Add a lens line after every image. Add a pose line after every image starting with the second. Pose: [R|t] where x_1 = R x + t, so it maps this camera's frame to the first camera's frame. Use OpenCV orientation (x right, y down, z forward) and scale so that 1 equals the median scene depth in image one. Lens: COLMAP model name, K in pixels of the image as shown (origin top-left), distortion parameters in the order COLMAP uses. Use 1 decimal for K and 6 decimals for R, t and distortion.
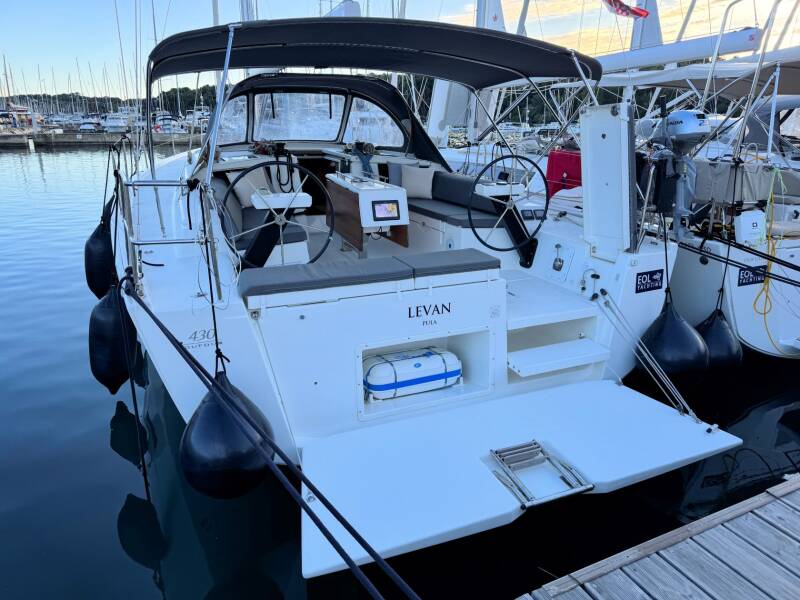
lens RADIAL K [[559.6, 0, 400.0], [0, 559.6, 300.0], [0, 0, 1]] dist [0.084714, -0.114803]
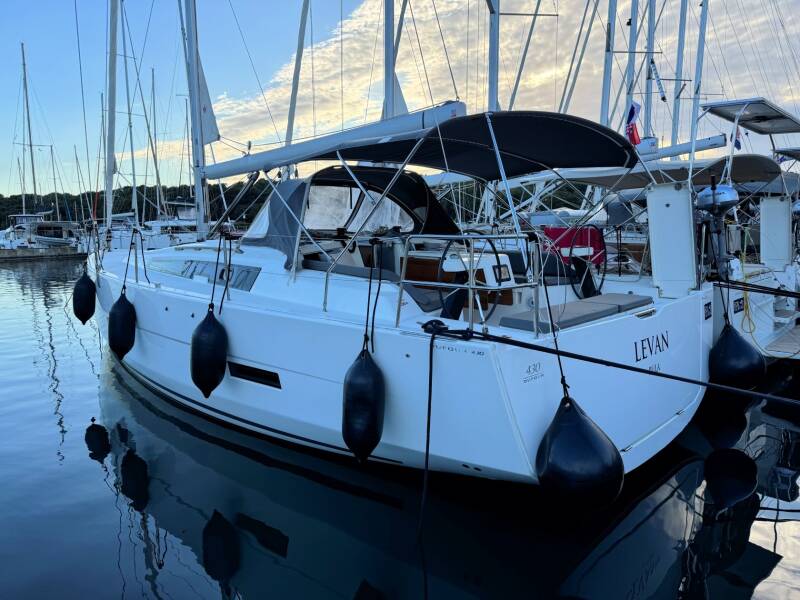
lens RADIAL K [[559.6, 0, 400.0], [0, 559.6, 300.0], [0, 0, 1]] dist [0.084714, -0.114803]
pose [[0.928786, -0.077955, 0.362326, -0.643563], [0.141786, 0.977996, -0.153036, 0.039377], [-0.342424, 0.193511, 0.919402, 0.025208]]
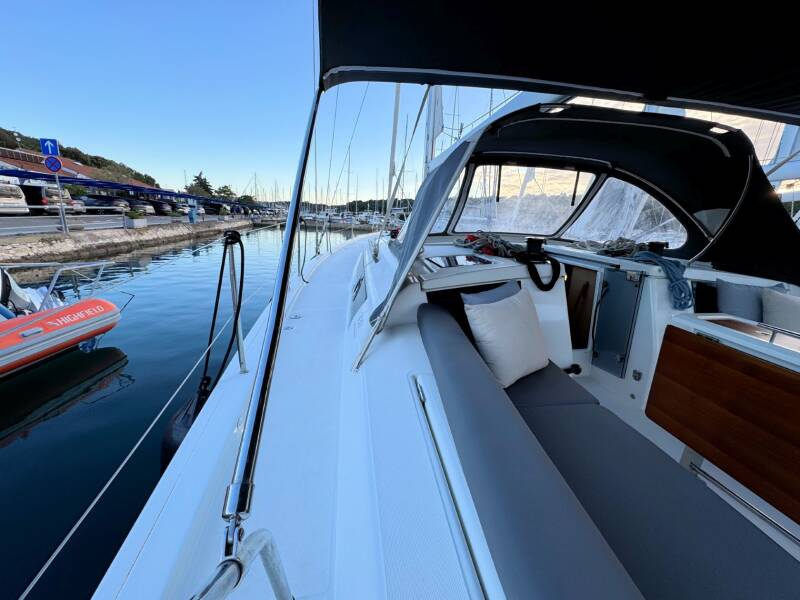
lens RADIAL K [[318.0, 0, 399.9], [0, 318.0, 302.5], [0, 0, 1]] dist [0.007268, -0.004565]
pose [[0.975017, 0.097993, -0.199346, -0.353350], [-0.108909, 0.993054, -0.044524, -0.238425], [0.193598, 0.065122, 0.978917, 0.856256]]
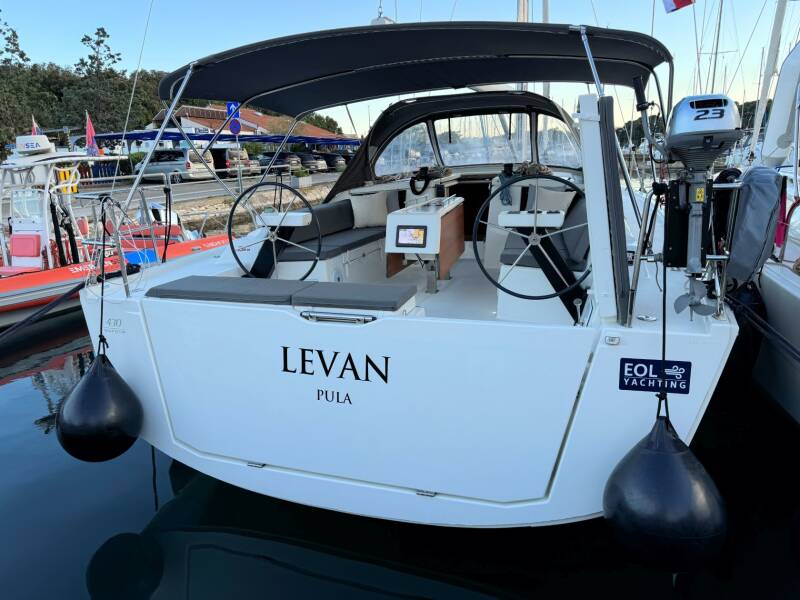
lens RADIAL K [[559.6, 0, 400.0], [0, 559.6, 300.0], [0, 0, 1]] dist [0.084714, -0.114803]
pose [[0.732684, 0.138802, -0.666264, 0.583707], [-0.169490, 0.985351, 0.018890, -0.072659], [0.659126, 0.099085, 0.745476, 0.321399]]
